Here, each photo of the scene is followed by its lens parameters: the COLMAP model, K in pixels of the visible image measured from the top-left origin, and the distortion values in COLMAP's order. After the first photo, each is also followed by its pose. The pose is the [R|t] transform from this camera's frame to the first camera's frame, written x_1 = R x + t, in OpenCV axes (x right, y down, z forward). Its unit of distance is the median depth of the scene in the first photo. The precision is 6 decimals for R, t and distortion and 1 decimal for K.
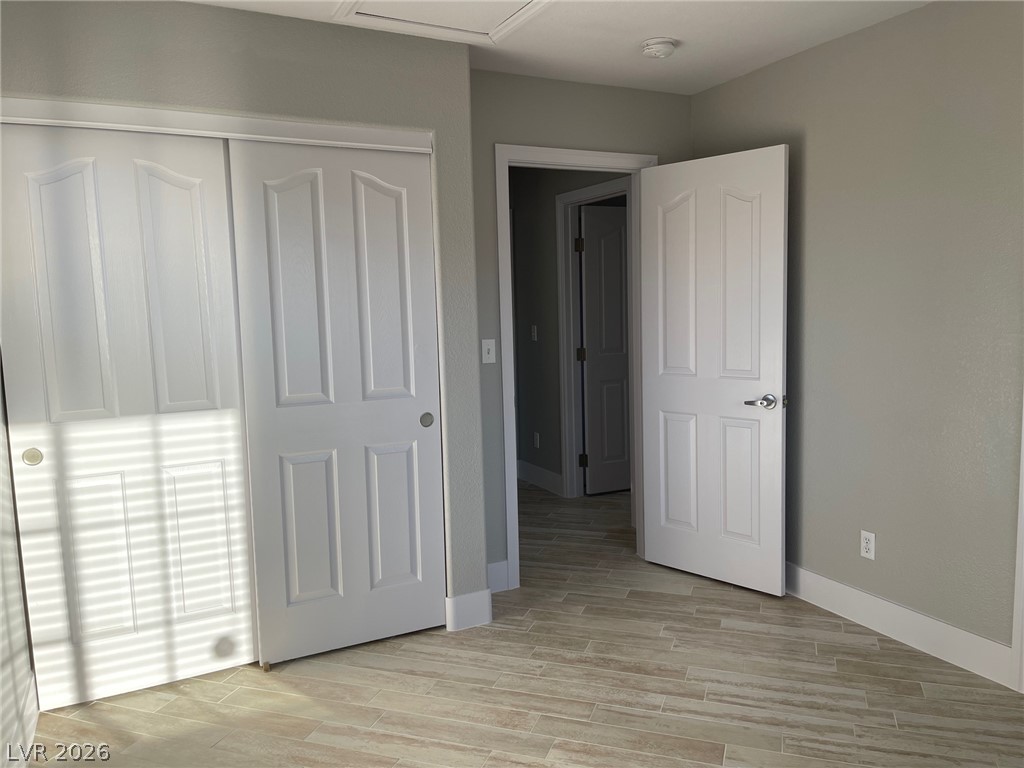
lens RADIAL K [[769.9, 0, 512.0], [0, 769.9, 384.0], [0, 0, 1]] dist [0.089749, -0.114936]
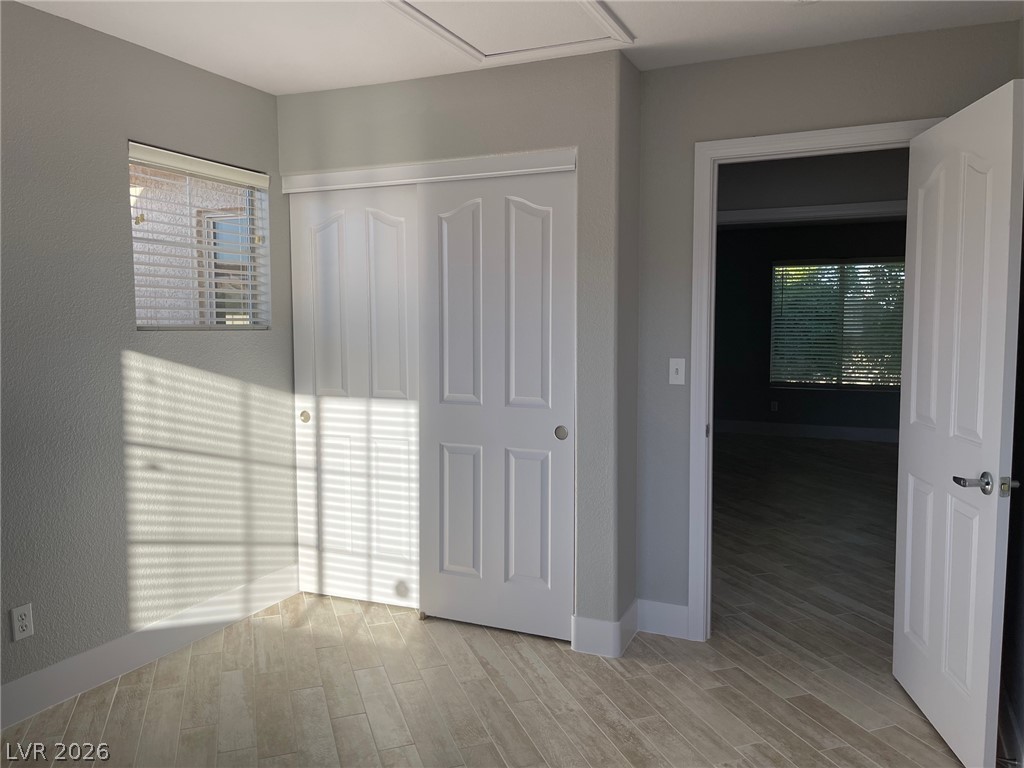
lens RADIAL K [[769.9, 0, 512.0], [0, 769.9, 384.0], [0, 0, 1]] dist [0.089749, -0.114936]
pose [[0.629627, 0.089861, -0.771683, 0.686812], [-0.090361, 0.995017, 0.042140, -0.060406], [0.771625, 0.043198, 0.634609, 0.337469]]
